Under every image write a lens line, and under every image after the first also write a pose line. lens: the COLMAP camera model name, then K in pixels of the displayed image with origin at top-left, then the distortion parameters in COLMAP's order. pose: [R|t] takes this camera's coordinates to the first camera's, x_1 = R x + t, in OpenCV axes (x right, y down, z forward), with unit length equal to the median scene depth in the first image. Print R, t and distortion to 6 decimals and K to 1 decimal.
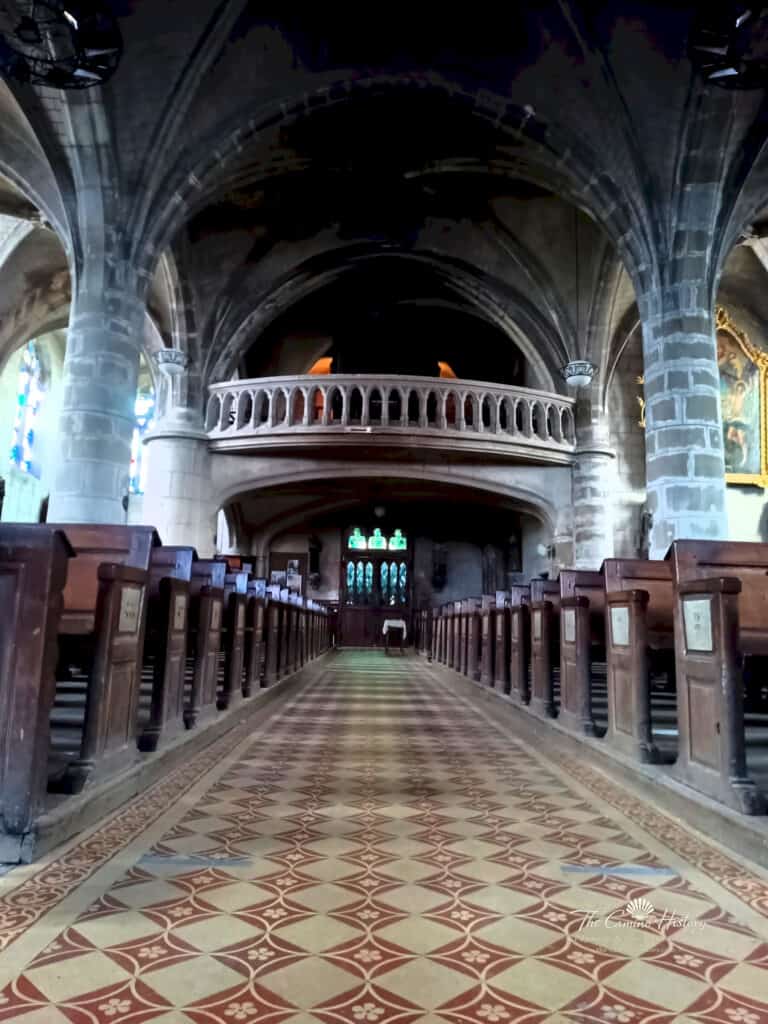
lens RADIAL K [[733.7, 0, 385.4], [0, 733.7, 510.5], [0, 0, 1]] dist [0.068068, -0.059381]
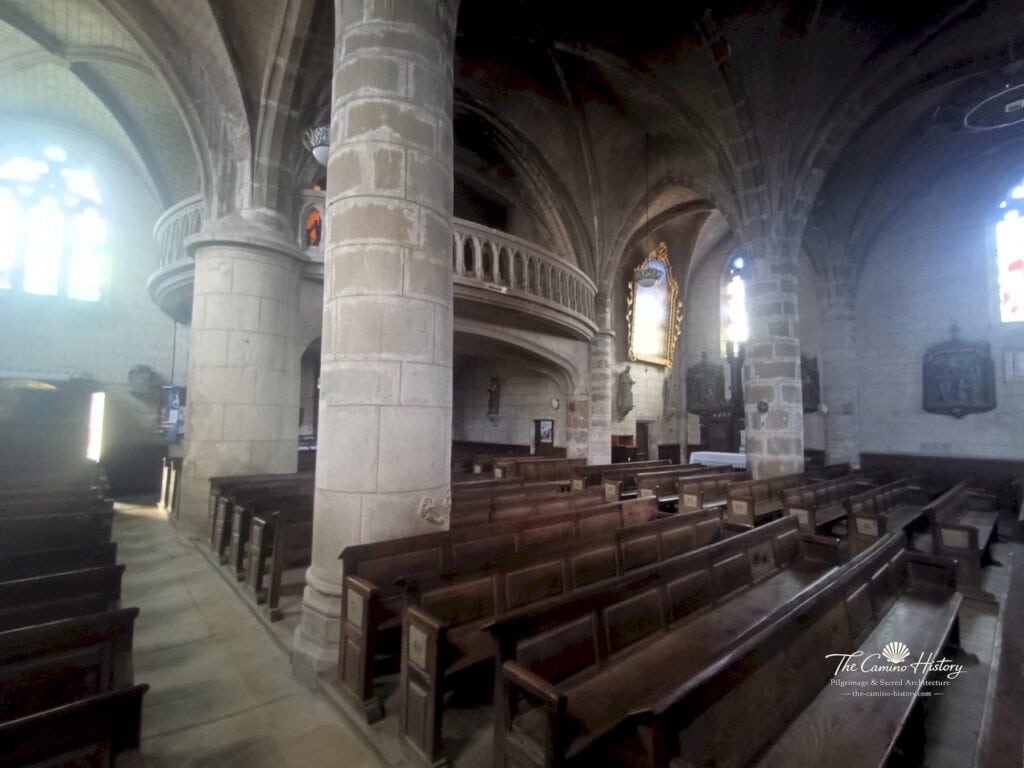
lens RADIAL K [[477.3, 0, 511.5], [0, 477.3, 386.2], [0, 0, 1]] dist [0.010249, -0.000044]
pose [[0.727401, 0.033448, 0.685397, -0.427002], [-0.107453, 0.992042, 0.065625, -0.023234], [-0.677748, -0.121384, 0.725206, 0.482408]]
